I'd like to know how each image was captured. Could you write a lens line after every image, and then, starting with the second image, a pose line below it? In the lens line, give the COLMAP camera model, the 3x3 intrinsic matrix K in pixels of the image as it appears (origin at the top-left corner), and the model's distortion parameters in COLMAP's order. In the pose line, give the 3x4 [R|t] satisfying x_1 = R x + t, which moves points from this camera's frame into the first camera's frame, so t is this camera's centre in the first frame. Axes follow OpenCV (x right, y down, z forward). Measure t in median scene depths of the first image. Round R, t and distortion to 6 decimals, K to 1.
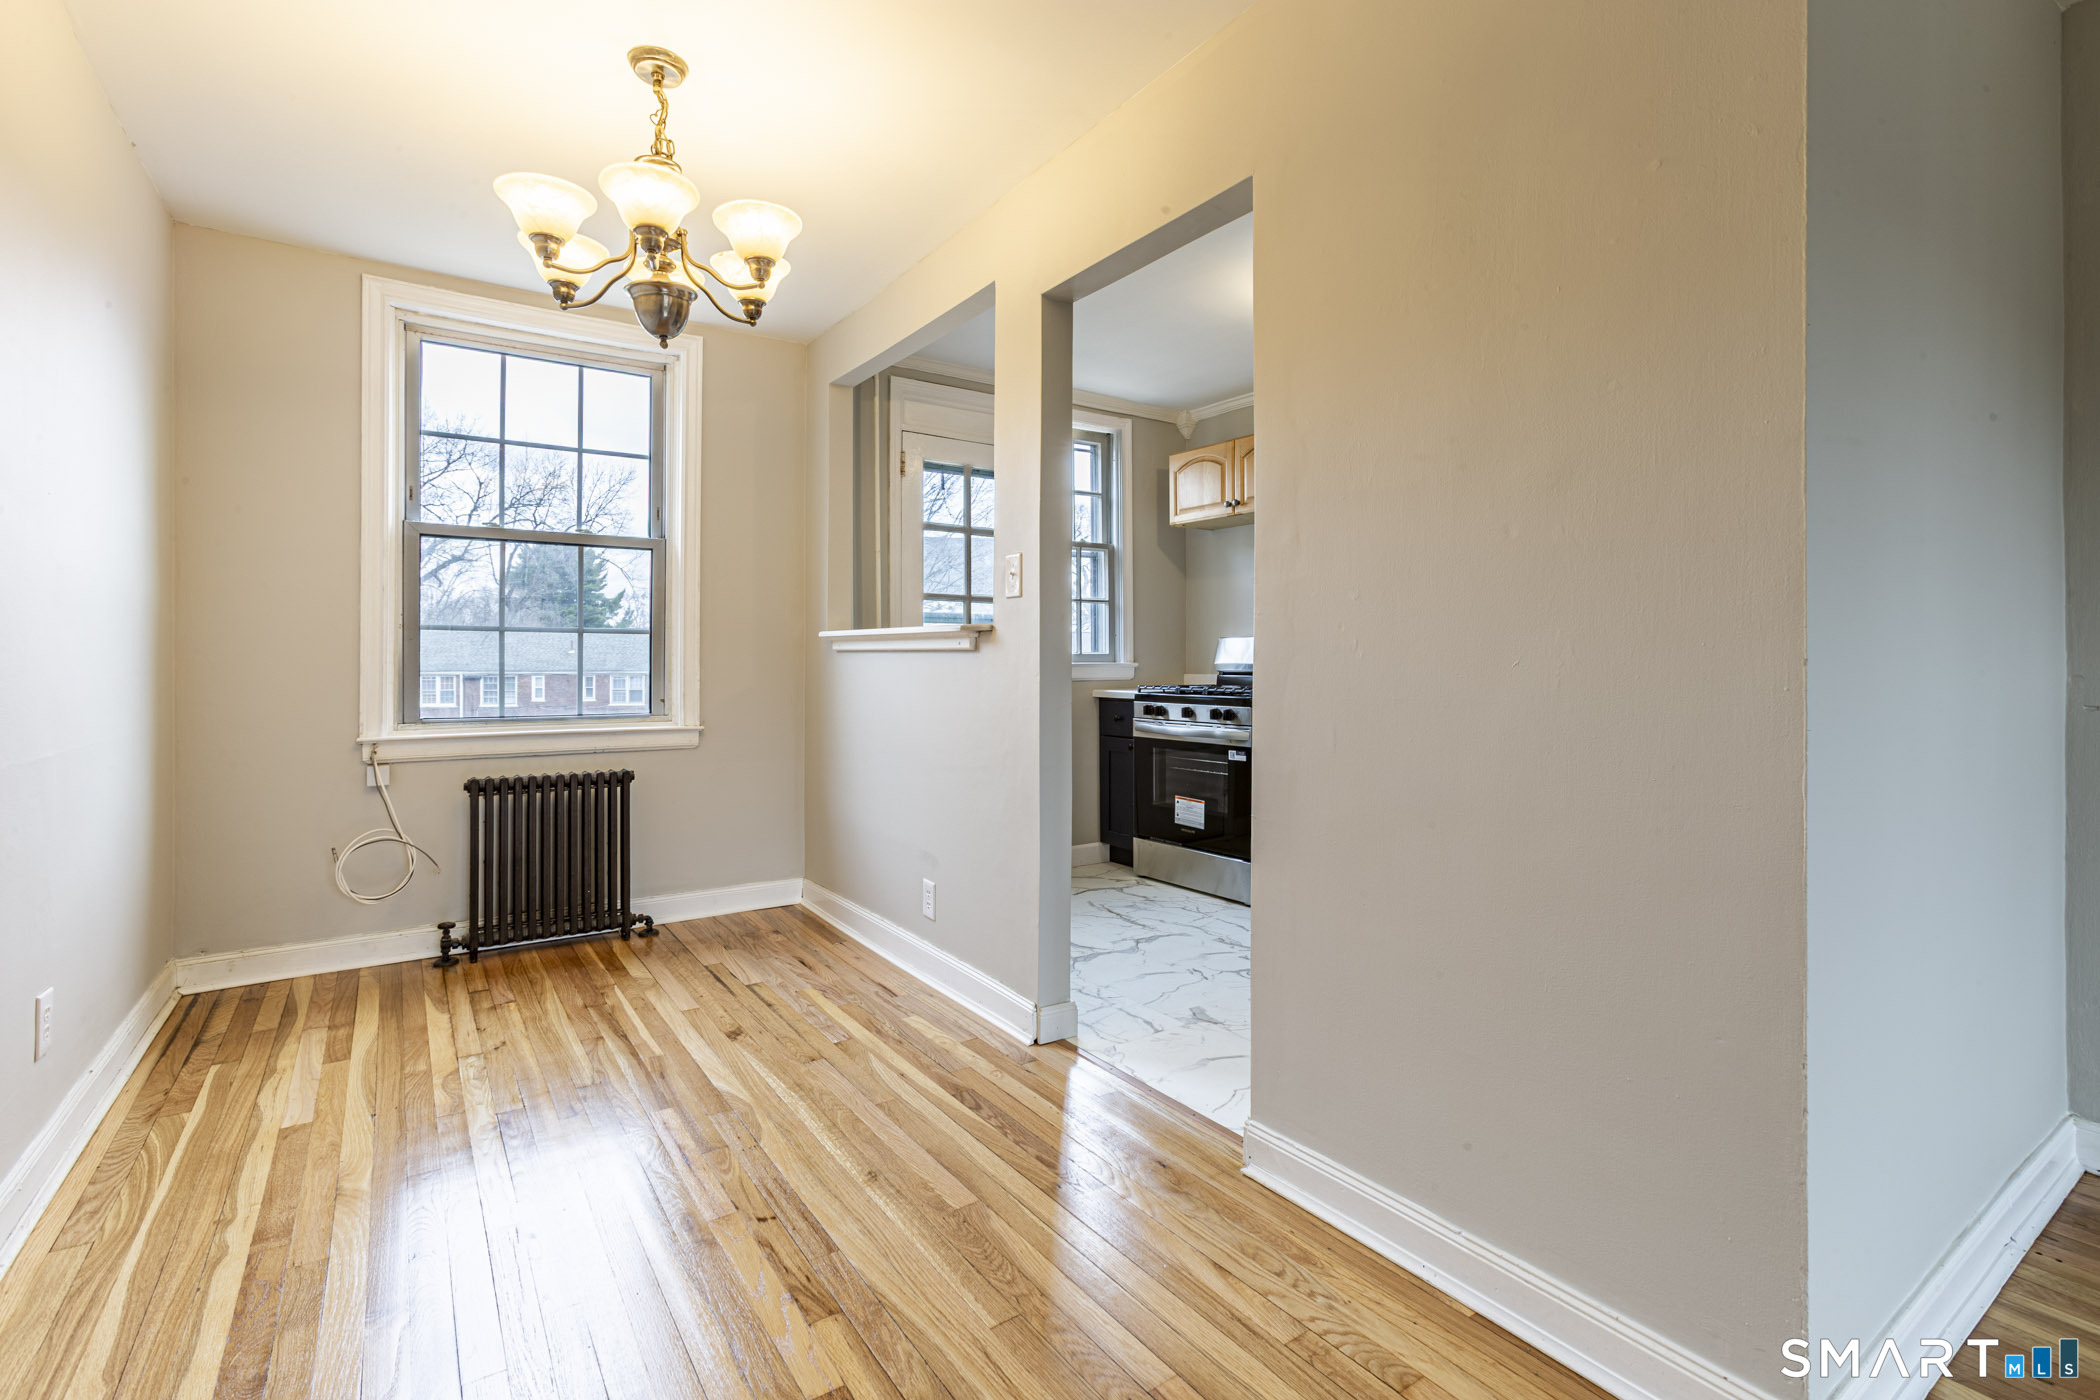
lens RADIAL K [[941.0, 0, 1022.3], [0, 941.0, 665.1], [0, 0, 1]] dist [-0.010673, 0.005859]
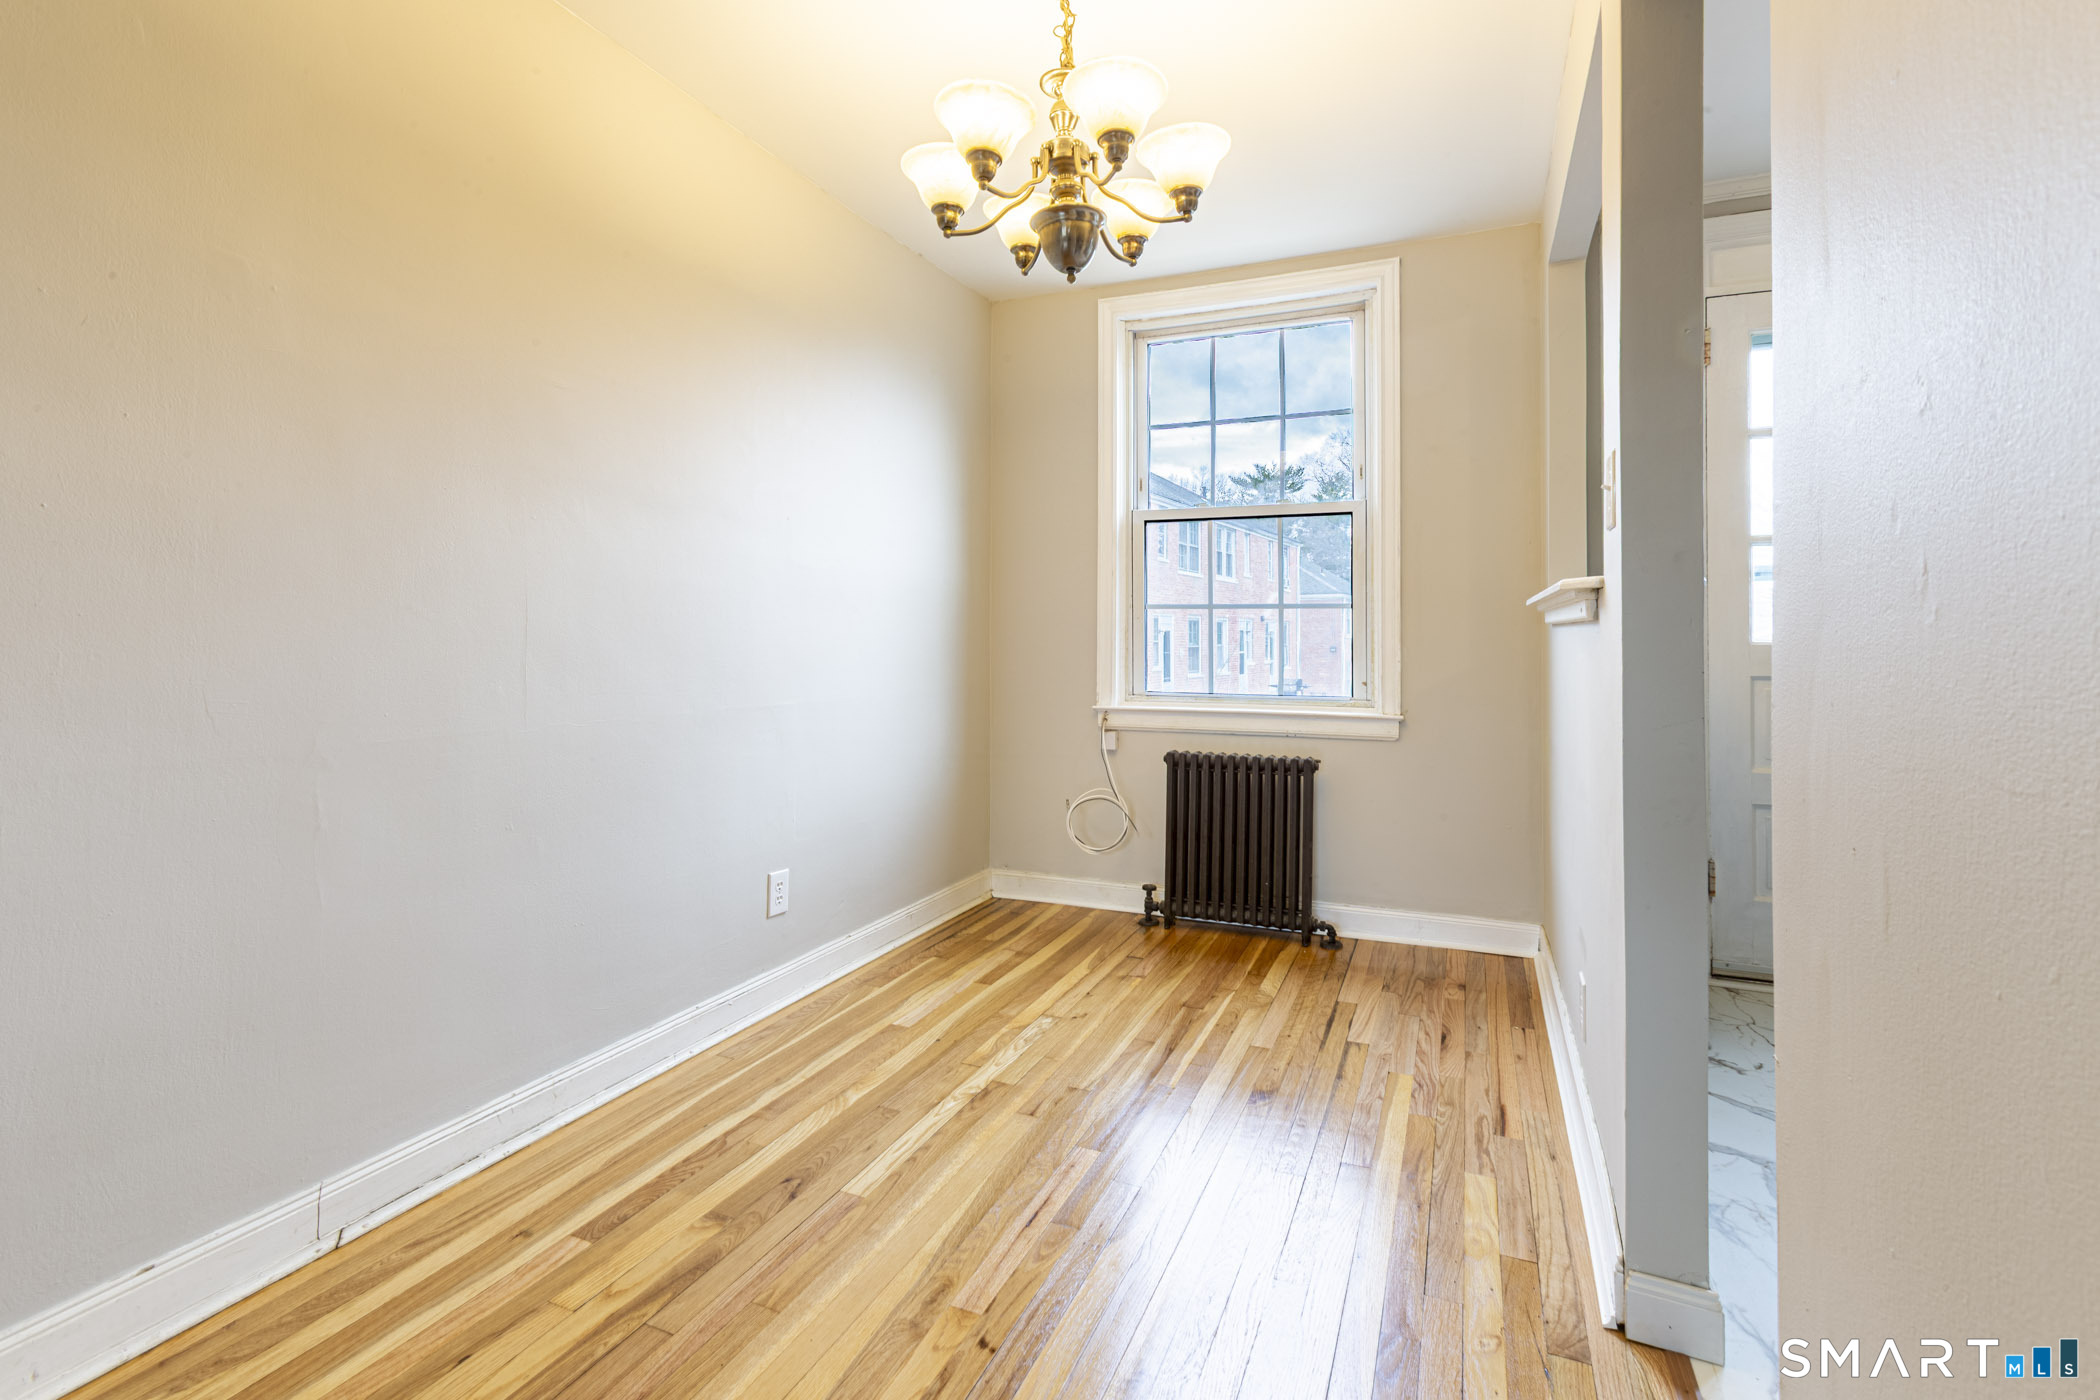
lens RADIAL K [[941.0, 0, 1099.6], [0, 941.0, 639.3], [0, 0, 1]] dist [-0.010673, 0.005859]
pose [[0.563979, -0.000078, -0.825789, 0.239676], [-0.004284, 0.999986, -0.003021, -0.000571], [0.825778, 0.005241, 0.563971, 0.351736]]
